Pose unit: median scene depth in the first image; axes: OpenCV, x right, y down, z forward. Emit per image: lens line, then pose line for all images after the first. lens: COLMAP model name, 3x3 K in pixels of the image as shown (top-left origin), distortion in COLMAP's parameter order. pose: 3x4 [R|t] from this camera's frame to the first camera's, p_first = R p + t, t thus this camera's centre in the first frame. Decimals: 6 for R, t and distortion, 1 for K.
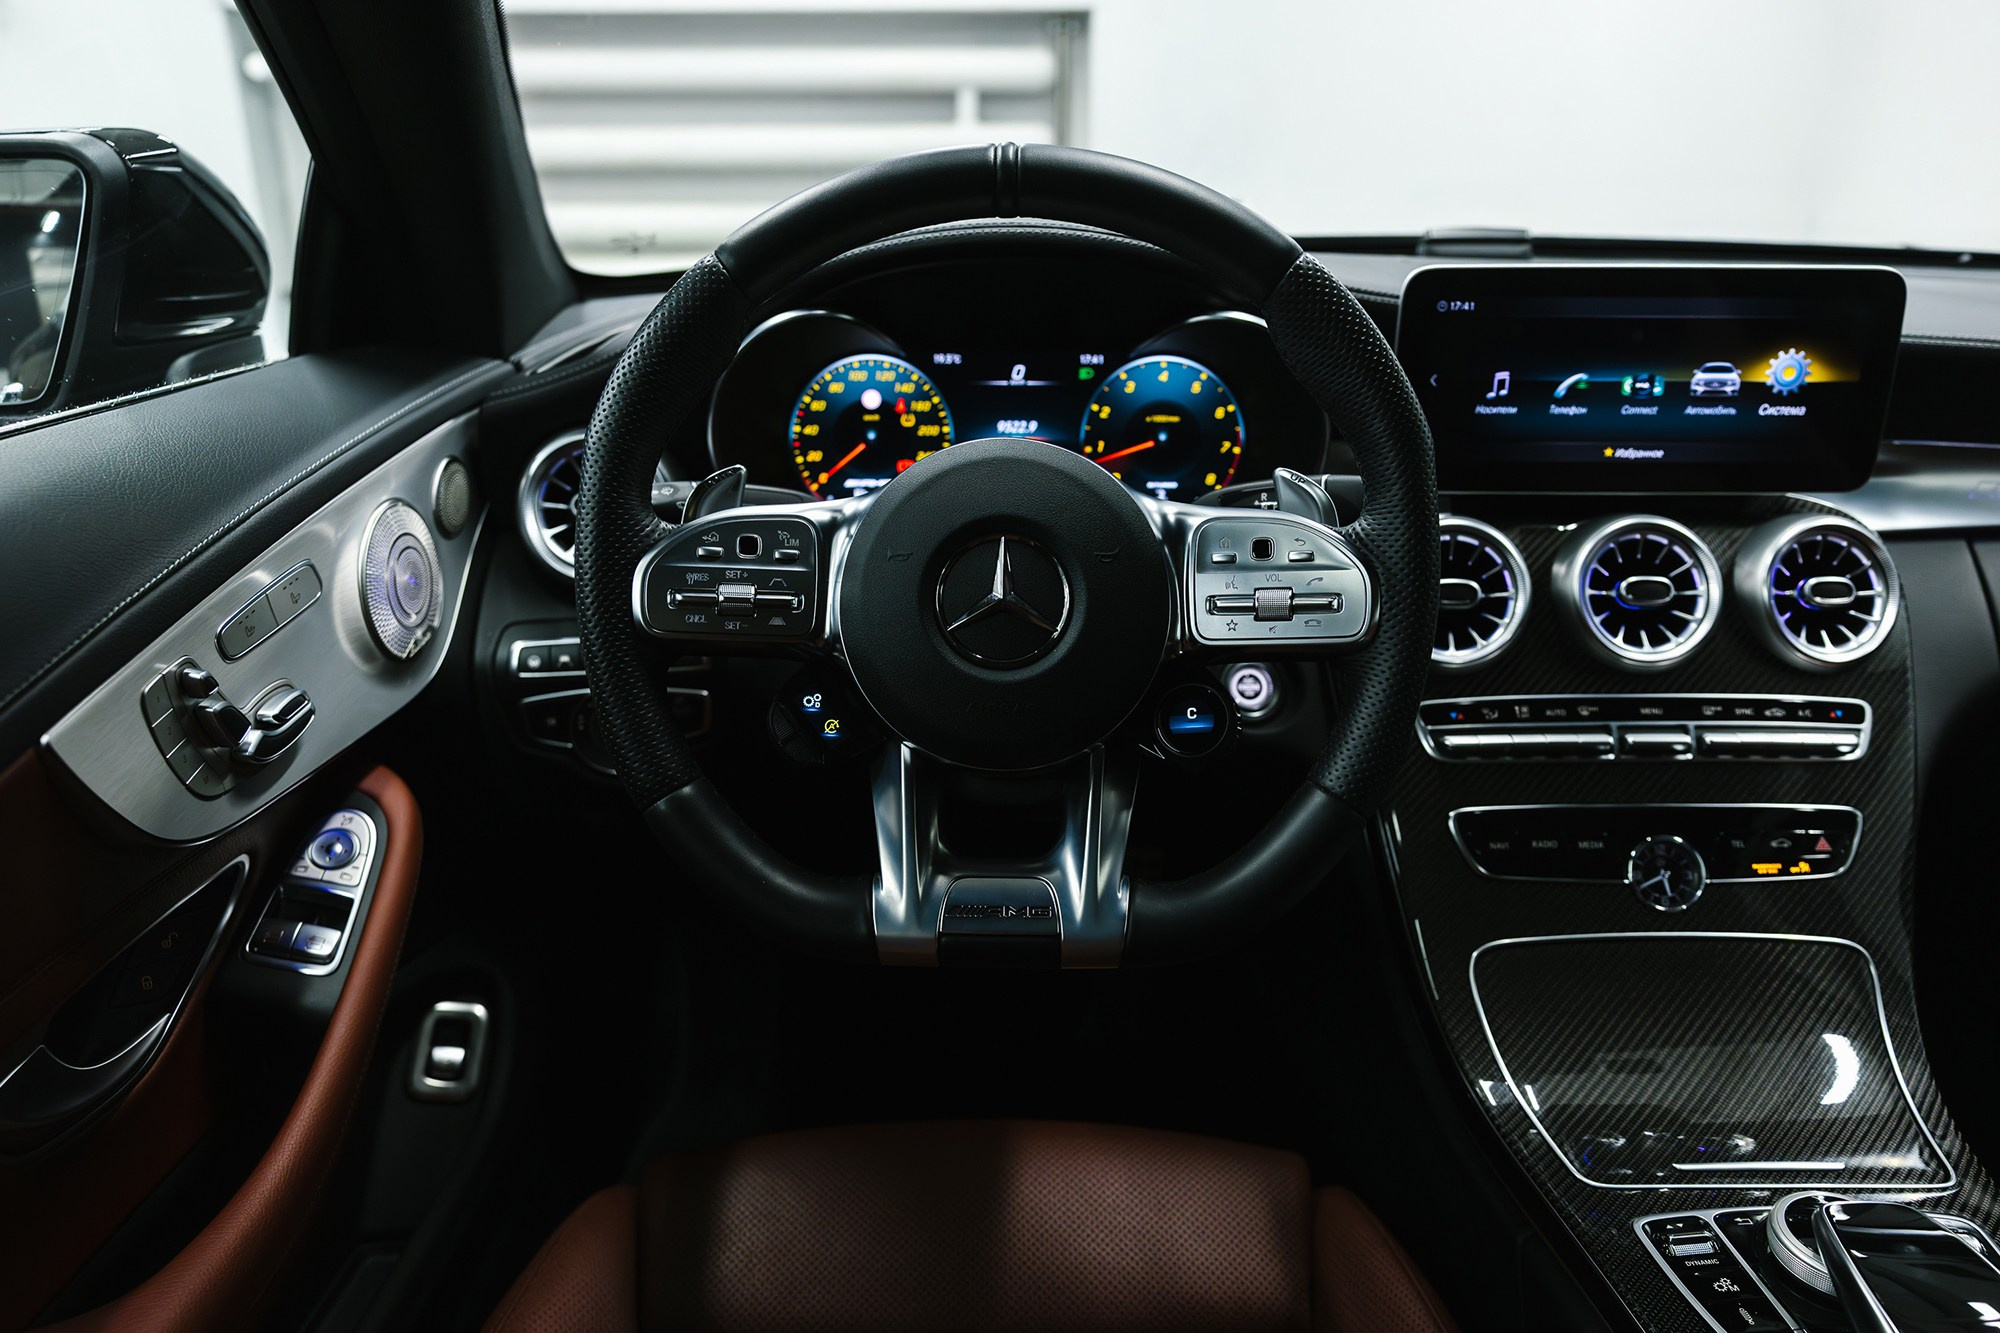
lens RADIAL K [[1549.4, 0, 1000.0], [0, 1549.4, 655.9], [0, 0, 1]] dist [0.024498, -0.012564]
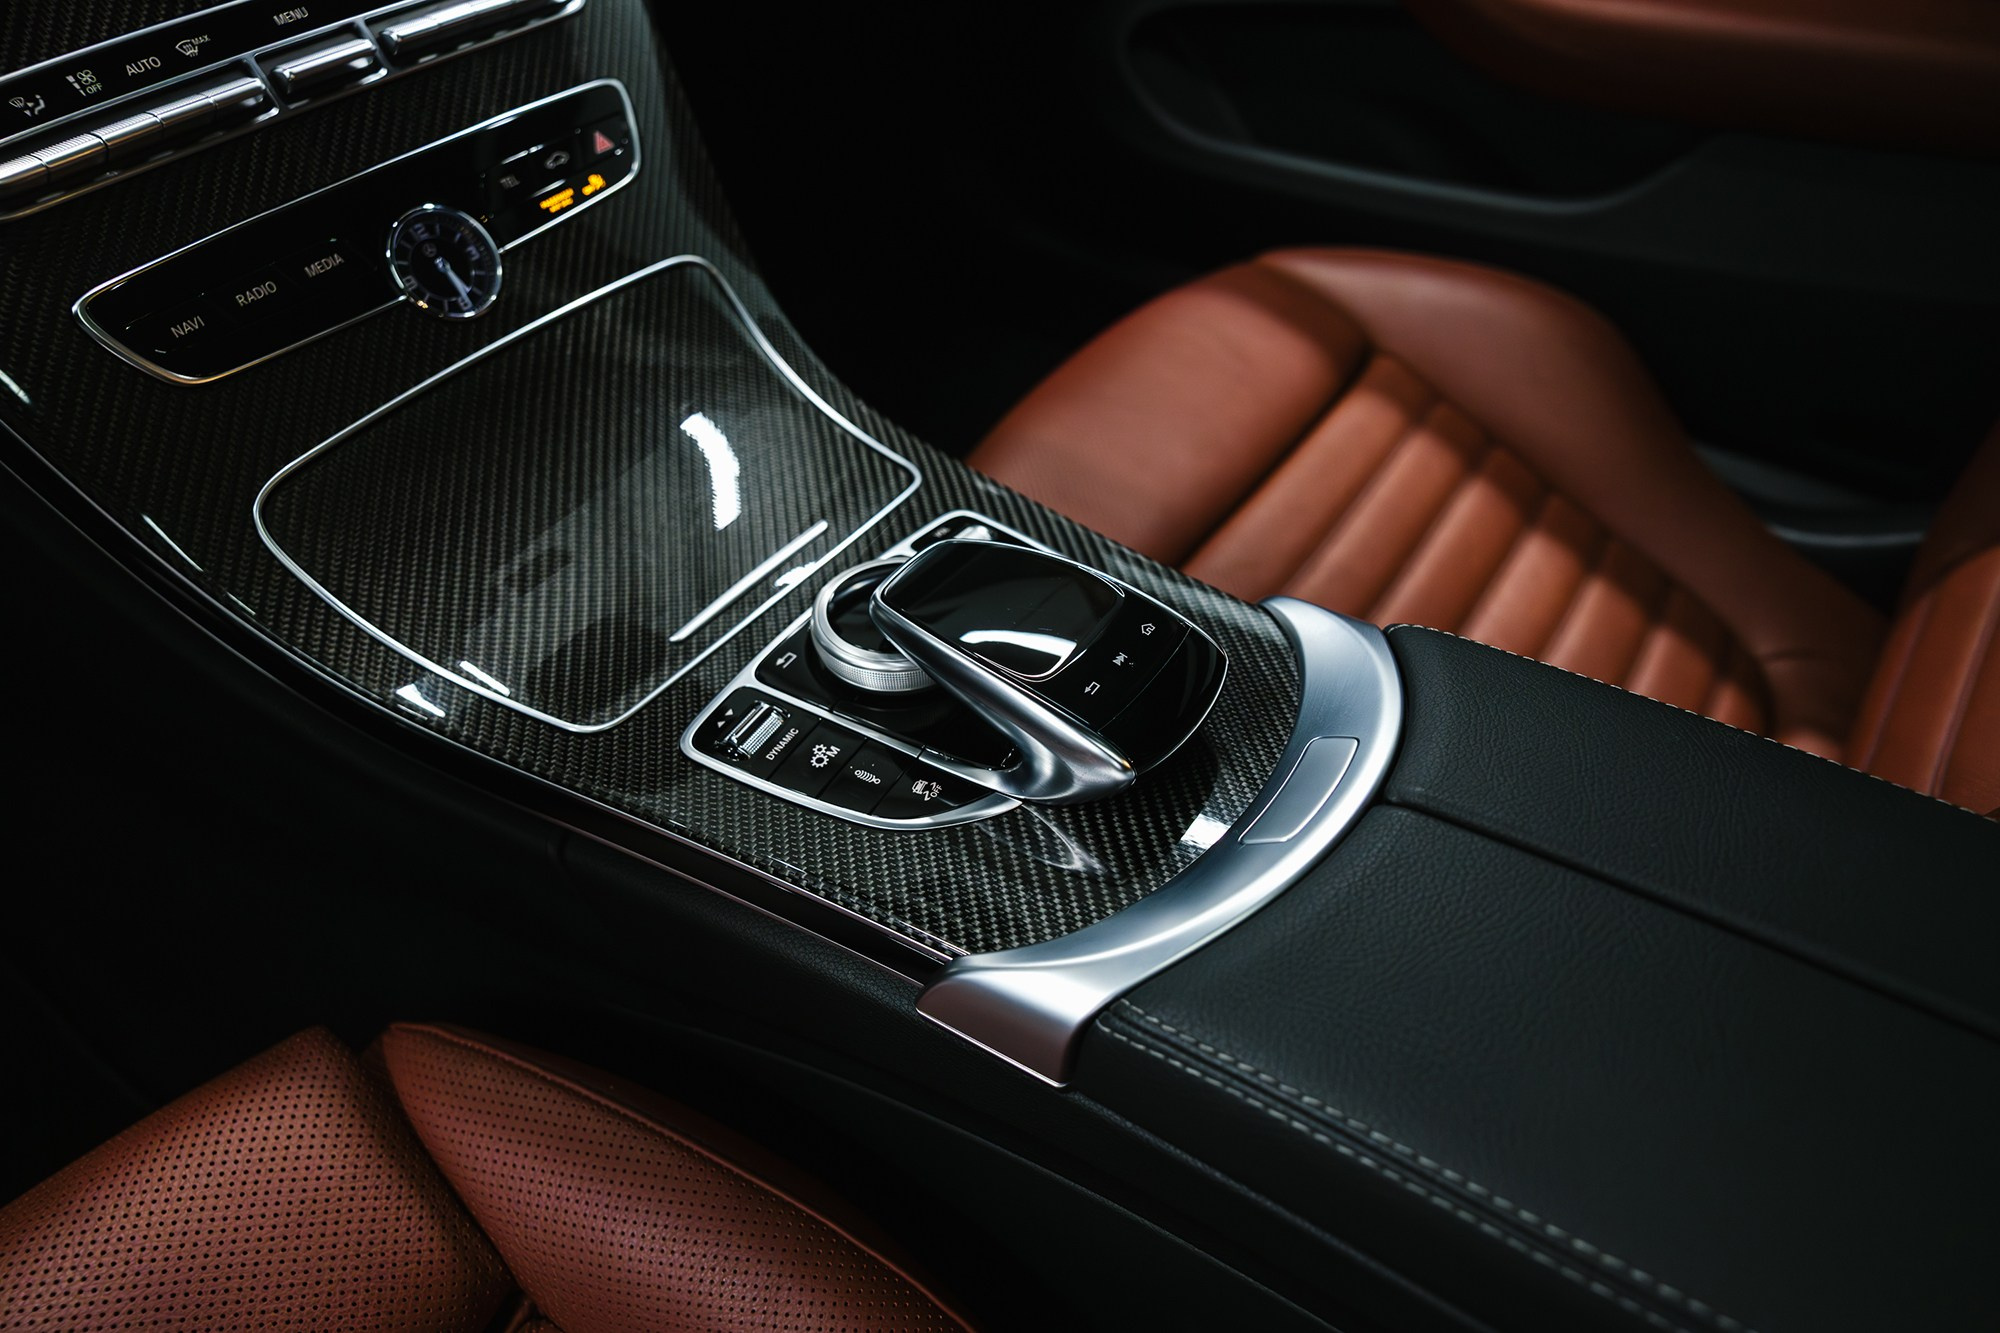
lens RADIAL K [[1370.5, 0, 1012.4], [0, 1370.5, 659.3], [0, 0, 1]] dist [0.033394, -0.020177]
pose [[0.581022, -0.559672, 0.590915, 0.119438], [0.274888, 0.818319, 0.504767, 0.045286], [-0.766061, -0.130845, 0.629309, 0.404690]]
